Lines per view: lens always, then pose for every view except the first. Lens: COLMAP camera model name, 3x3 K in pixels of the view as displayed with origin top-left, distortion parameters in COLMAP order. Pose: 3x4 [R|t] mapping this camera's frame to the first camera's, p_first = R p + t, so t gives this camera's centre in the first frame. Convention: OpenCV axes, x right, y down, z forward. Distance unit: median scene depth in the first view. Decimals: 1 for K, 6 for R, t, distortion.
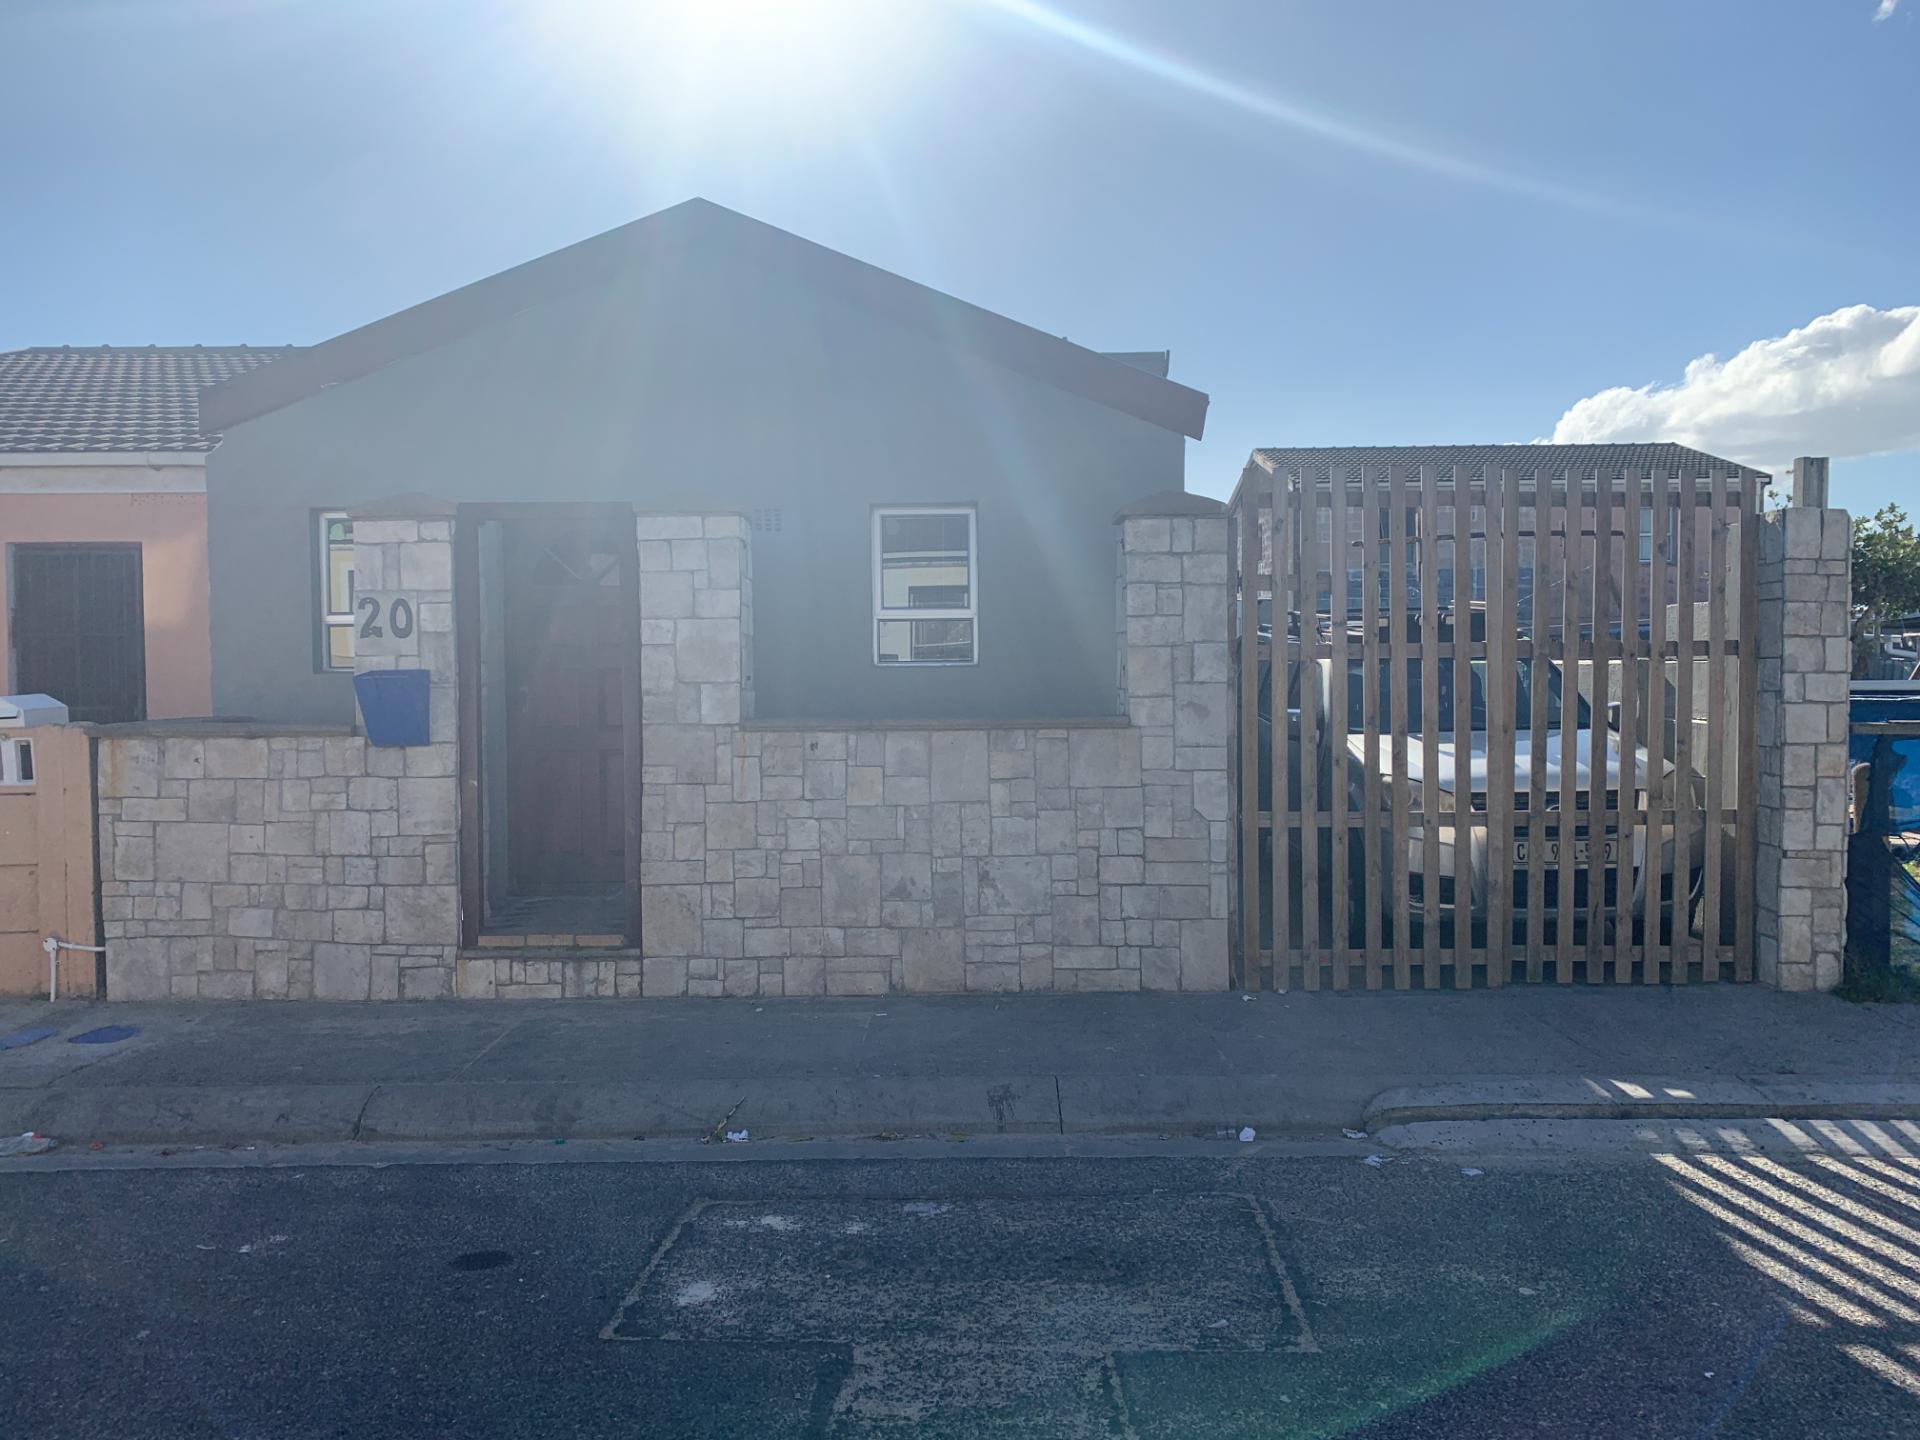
lens RADIAL K [[1467.3, 0, 943.3], [0, 1467.3, 728.4], [0, 0, 1]] dist [0.104585, -0.128146]
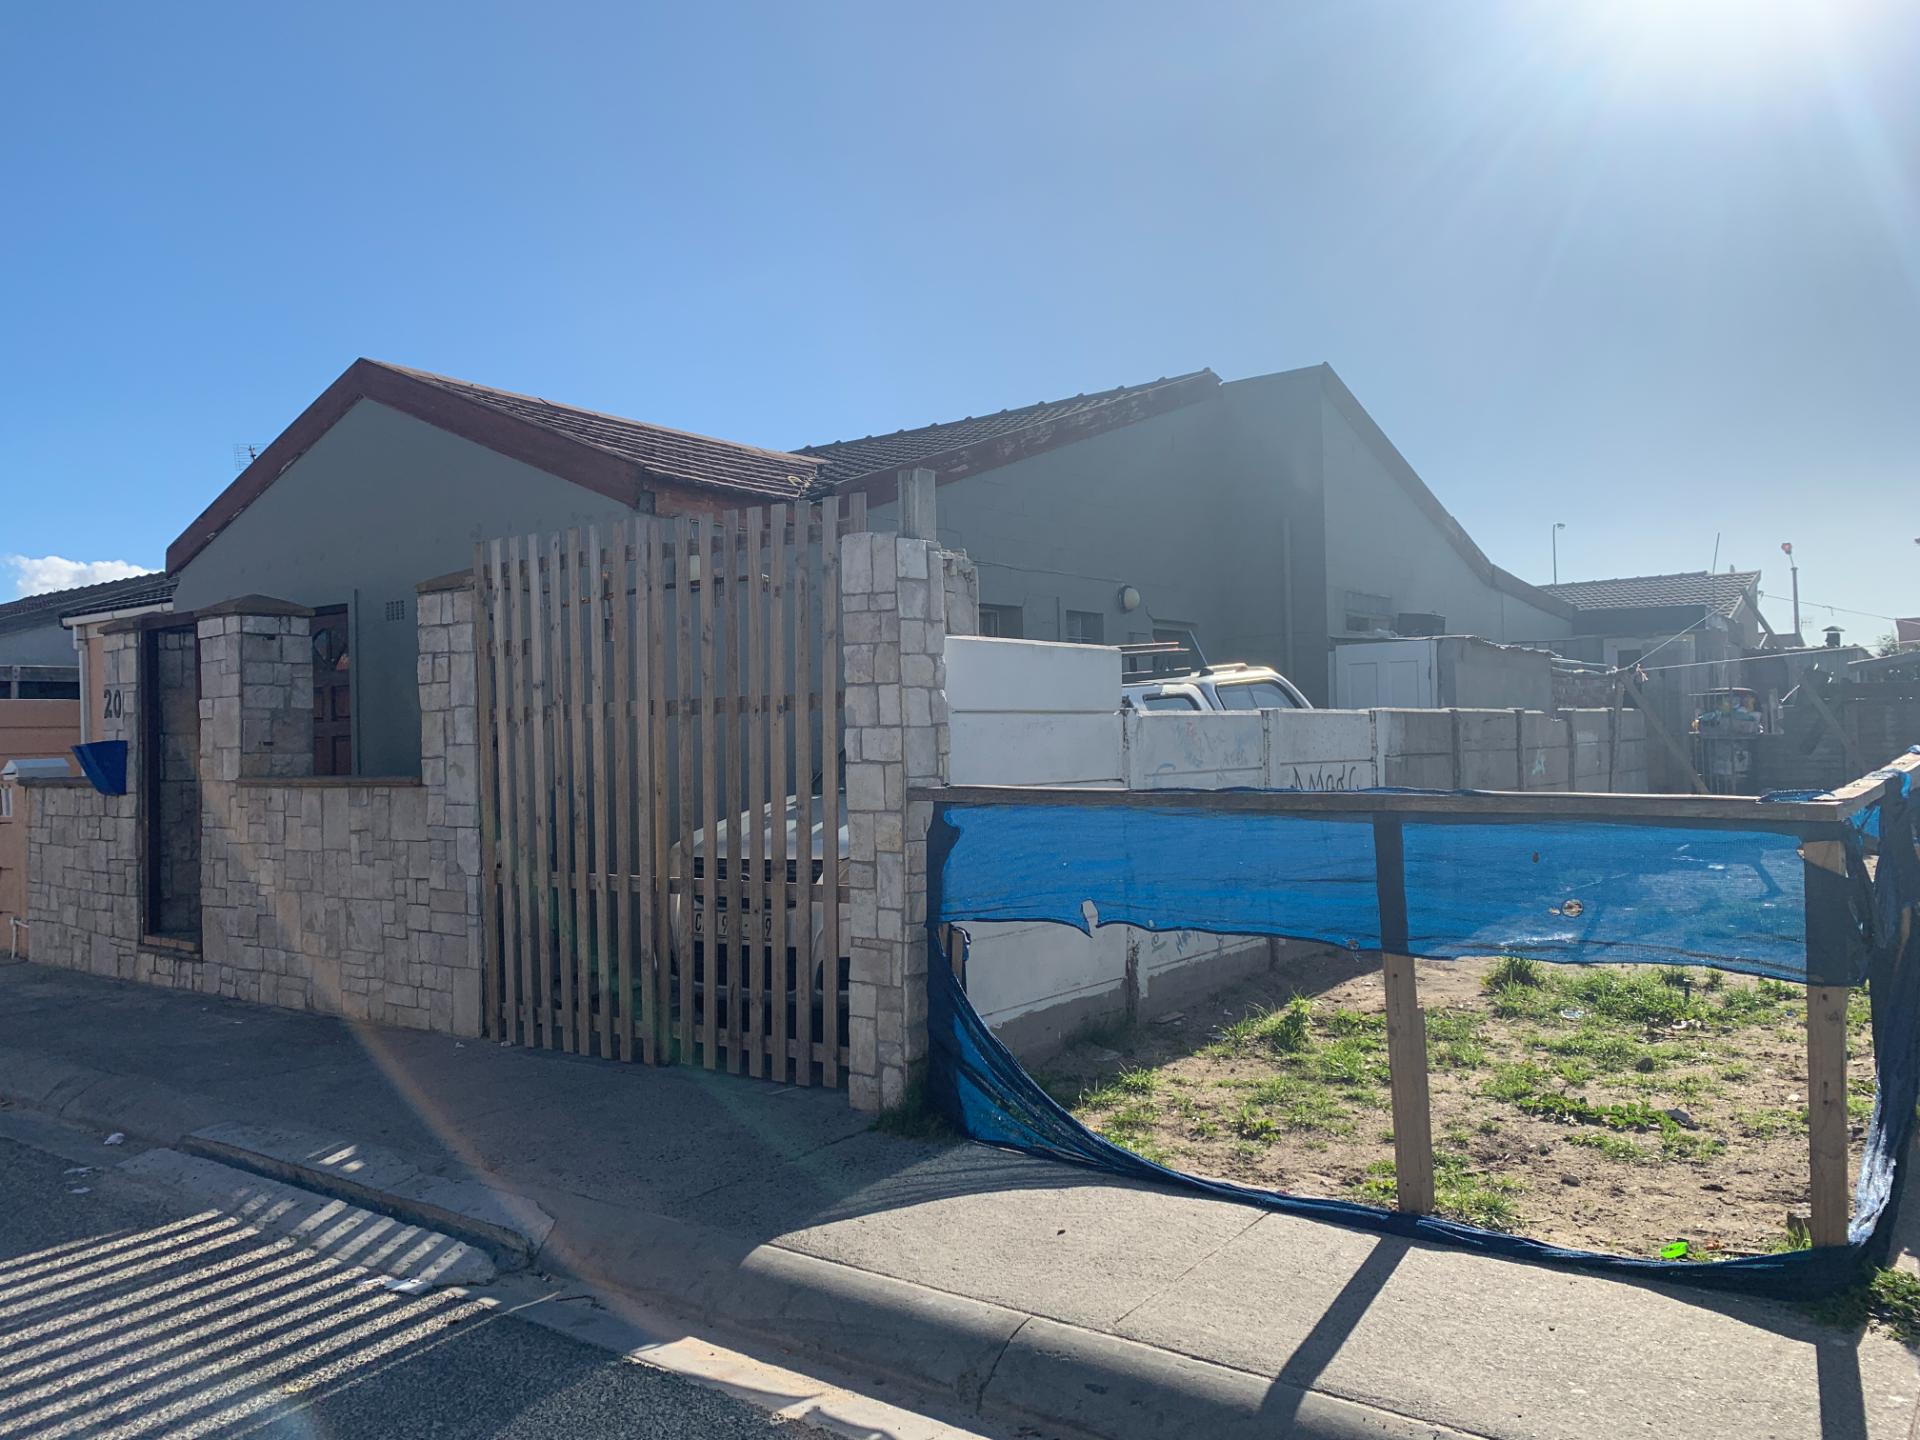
lens RADIAL K [[1467.3, 0, 943.3], [0, 1467.3, 728.4], [0, 0, 1]] dist [0.104585, -0.128146]
pose [[0.786541, -0.015393, -0.617346, 1.115547], [-0.012074, 0.999115, -0.040295, -0.003598], [0.617420, 0.039147, 0.785659, 0.372656]]
